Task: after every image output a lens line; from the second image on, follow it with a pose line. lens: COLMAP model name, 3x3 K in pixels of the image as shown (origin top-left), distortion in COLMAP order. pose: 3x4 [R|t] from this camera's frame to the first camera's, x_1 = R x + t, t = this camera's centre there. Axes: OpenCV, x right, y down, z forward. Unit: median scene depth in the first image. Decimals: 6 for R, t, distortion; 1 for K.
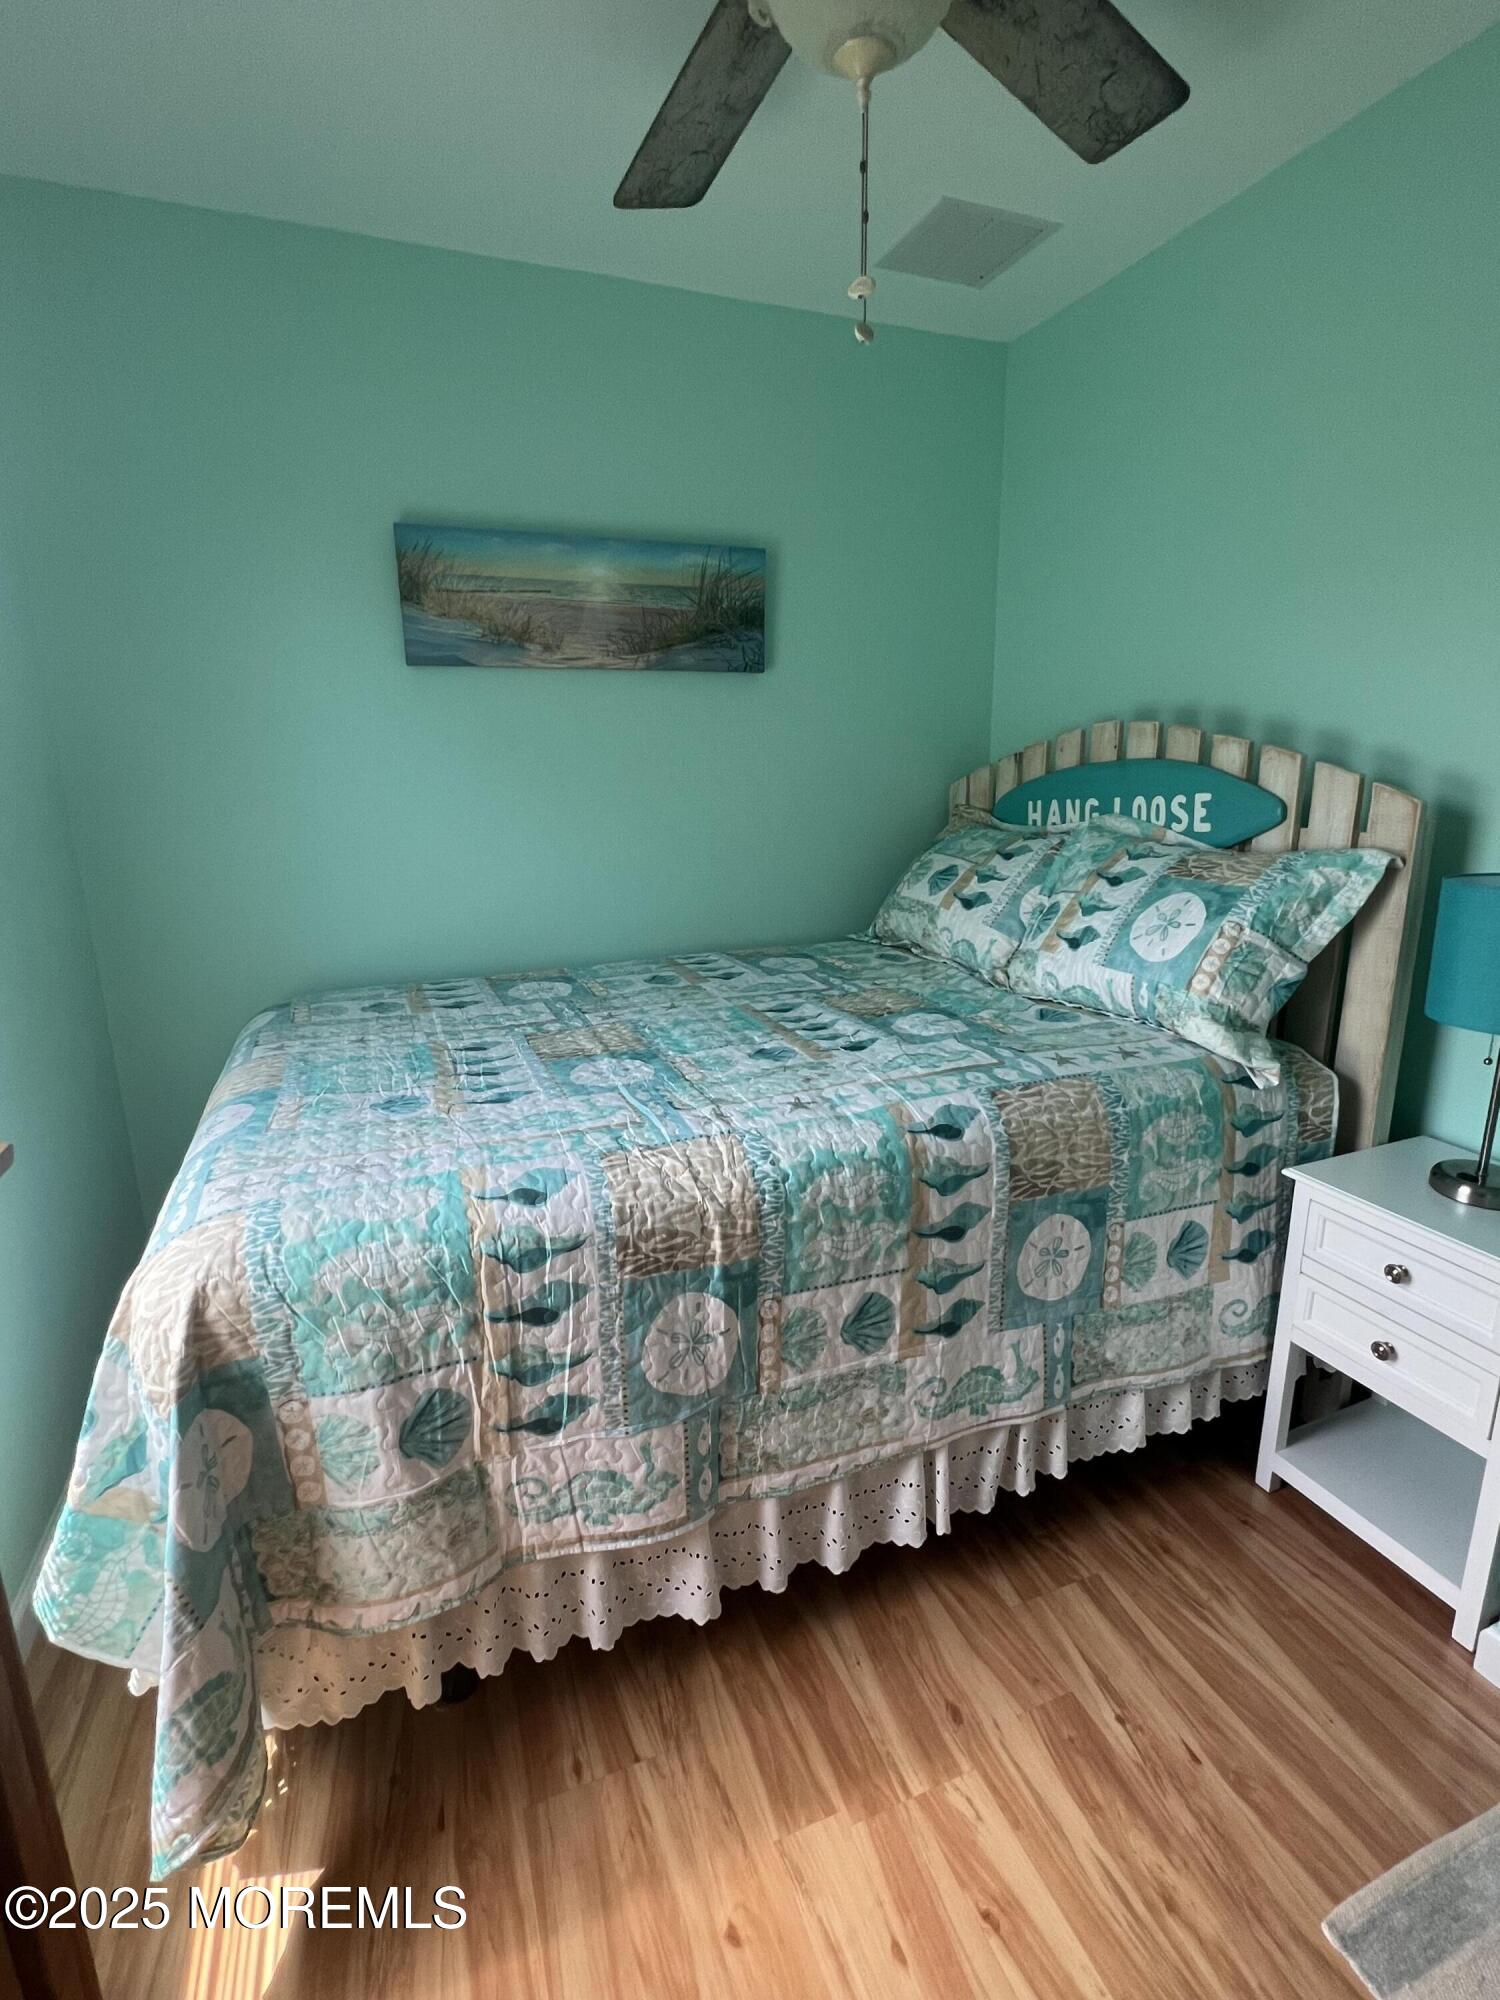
lens RADIAL K [[927.9, 0, 751.8], [0, 927.9, 1001.3], [0, 0, 1]] dist [-0.002712, 0.001721]
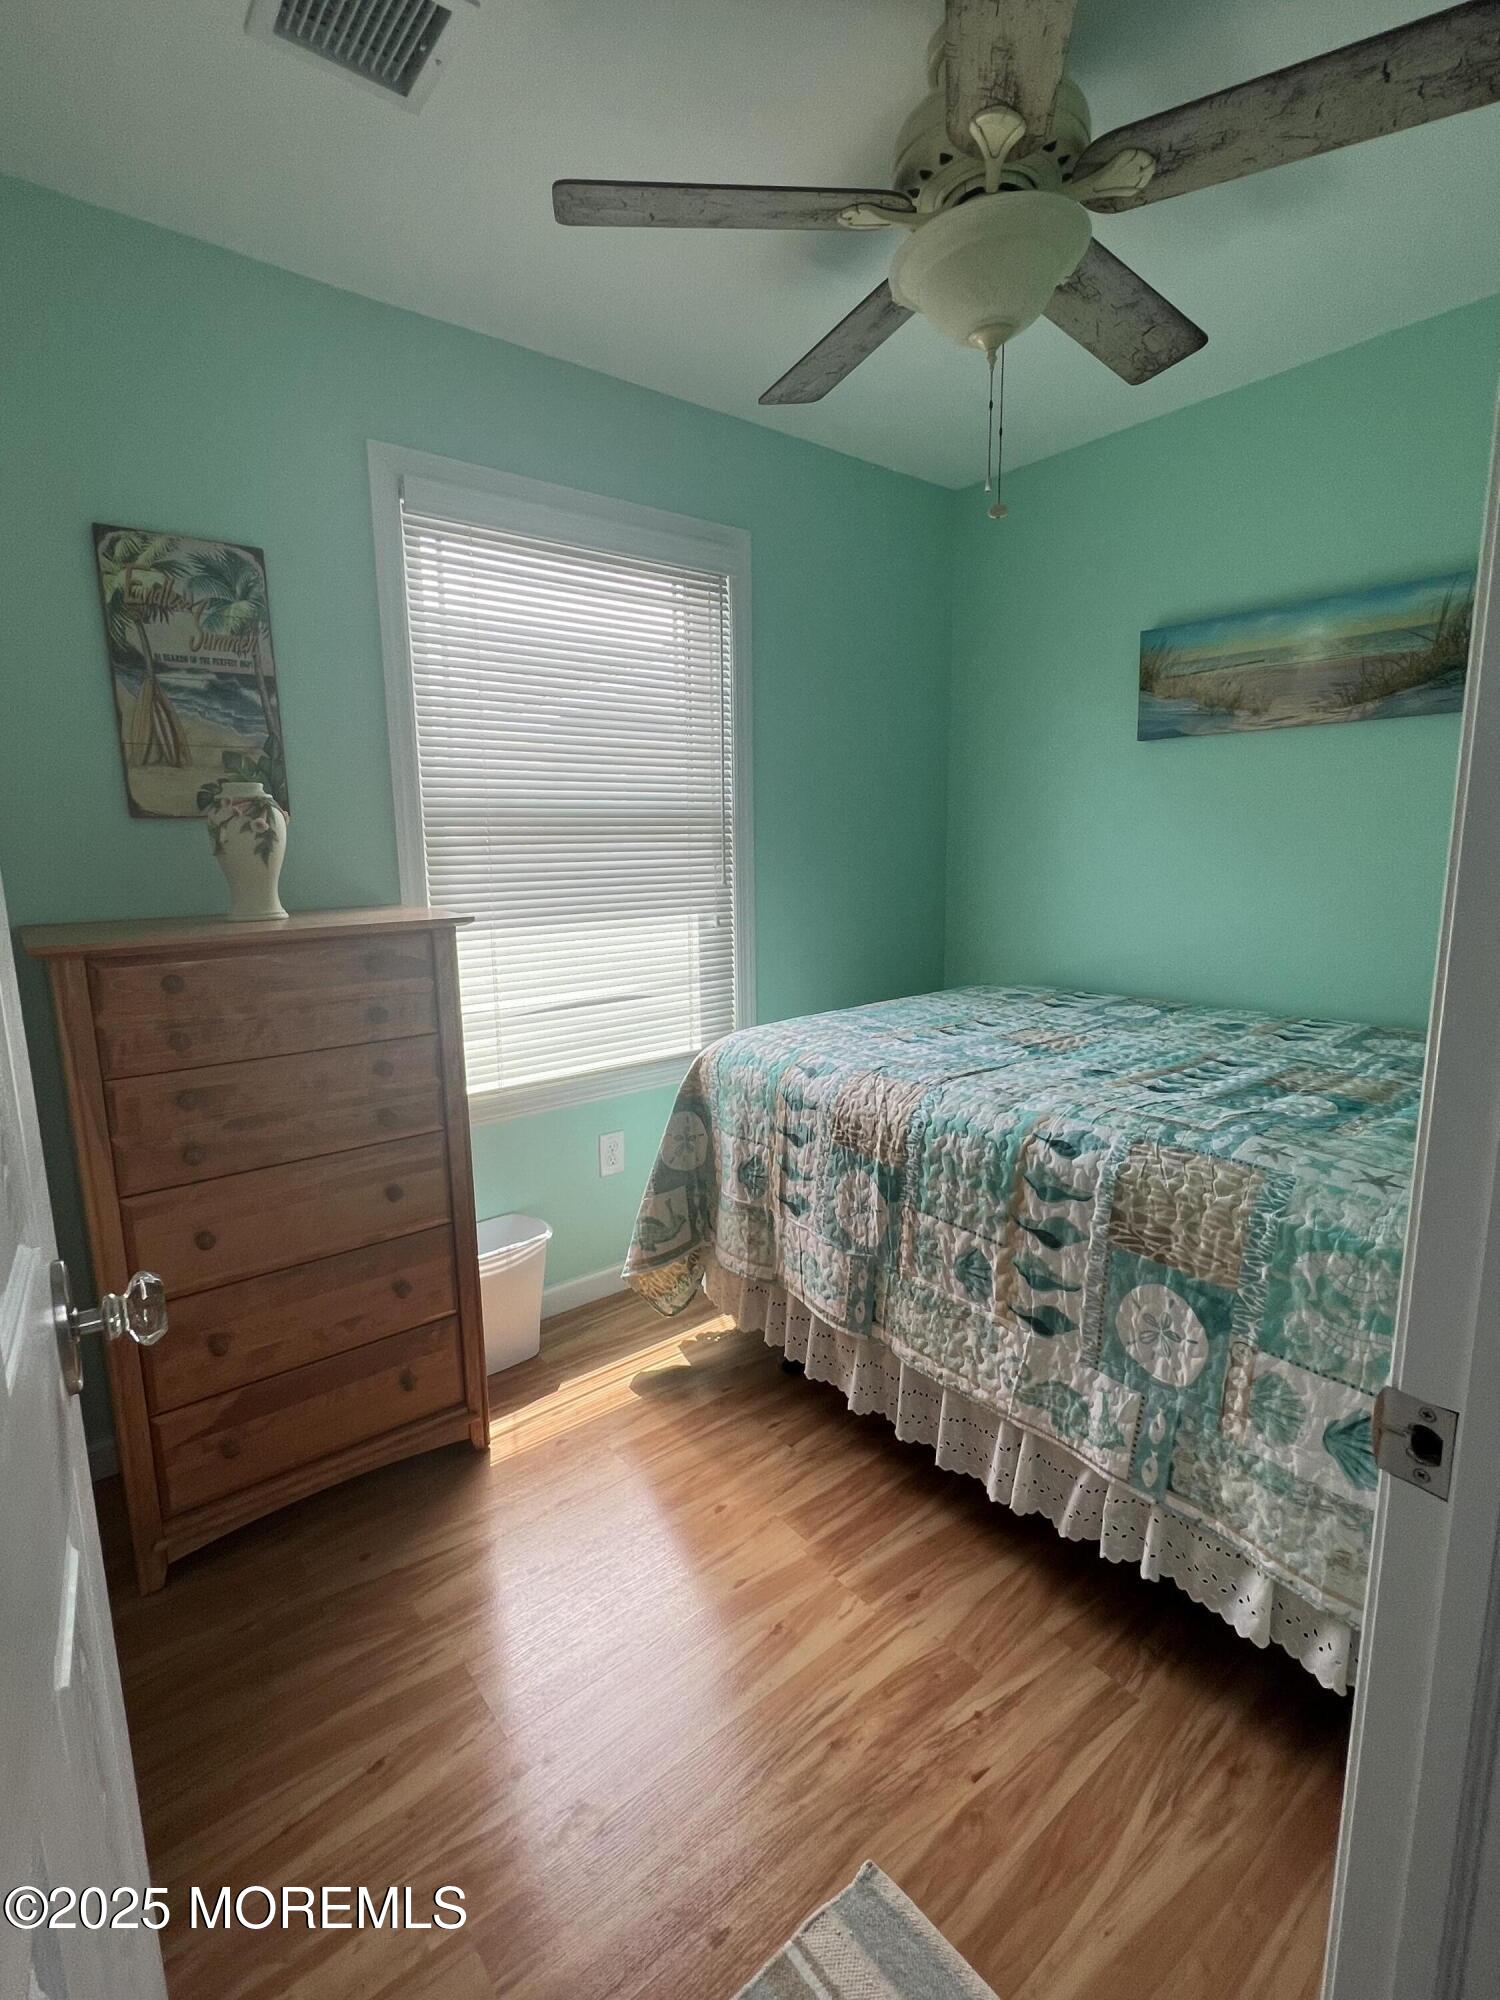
lens RADIAL K [[927.9, 0, 751.3], [0, 927.9, 1006.8], [0, 0, 1]] dist [-0.002712, 0.001721]
pose [[0.312927, 0.183712, -0.931840, 1.097584], [-0.226226, 0.967295, 0.114732, -0.066562], [0.922442, 0.174904, 0.344253, 0.242513]]
